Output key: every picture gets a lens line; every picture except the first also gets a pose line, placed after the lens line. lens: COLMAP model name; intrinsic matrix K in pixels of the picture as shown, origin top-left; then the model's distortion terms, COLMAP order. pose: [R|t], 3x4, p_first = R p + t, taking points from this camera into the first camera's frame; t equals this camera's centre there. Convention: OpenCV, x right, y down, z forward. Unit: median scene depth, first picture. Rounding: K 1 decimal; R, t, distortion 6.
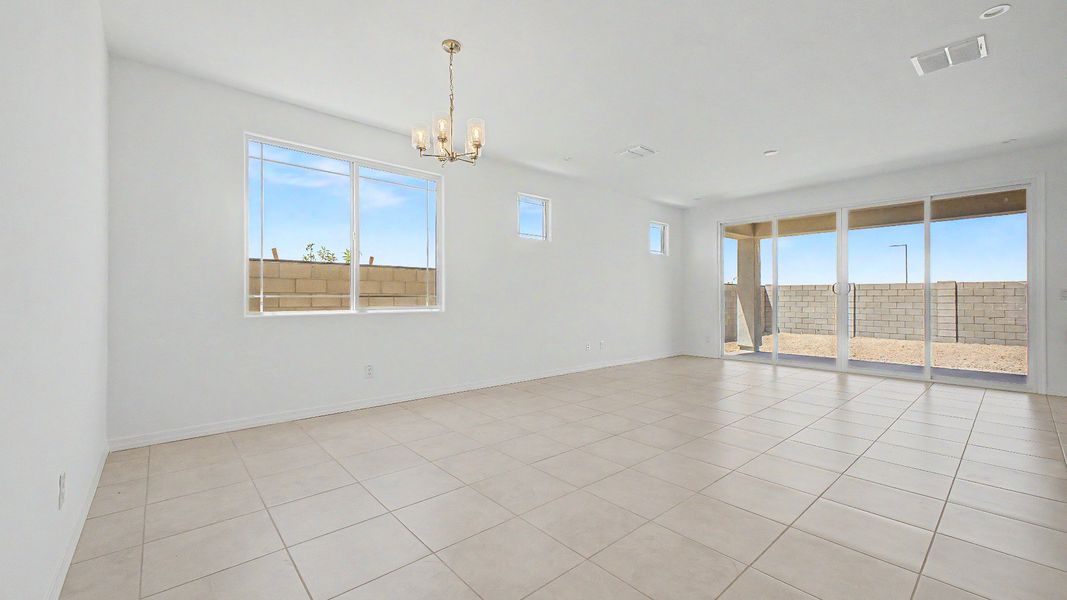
lens RADIAL K [[417.2, 0, 526.2], [0, 417.2, 303.6], [0, 0, 1]] dist [0.011810, -0.000797]
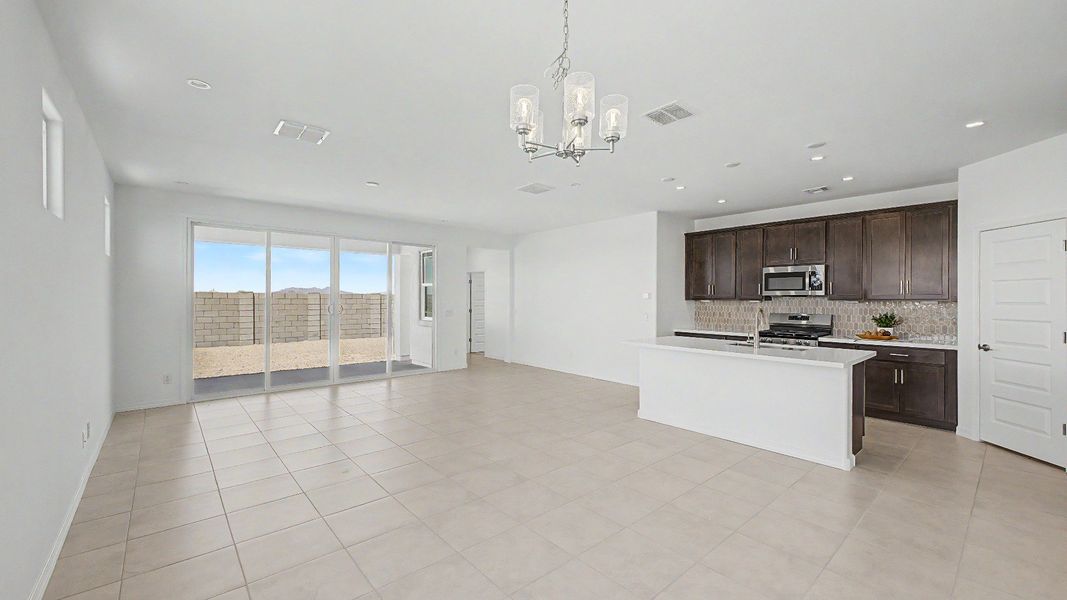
lens RADIAL K [[417.2, 0, 537.9], [0, 417.2, 298.9], [0, 0, 1]] dist [0.011810, -0.000797]
pose [[-0.014918, -0.002231, 0.999886, -0.418823], [0.012614, 0.999918, 0.002419, -0.069601], [-0.999809, 0.012648, -0.014889, 0.570694]]
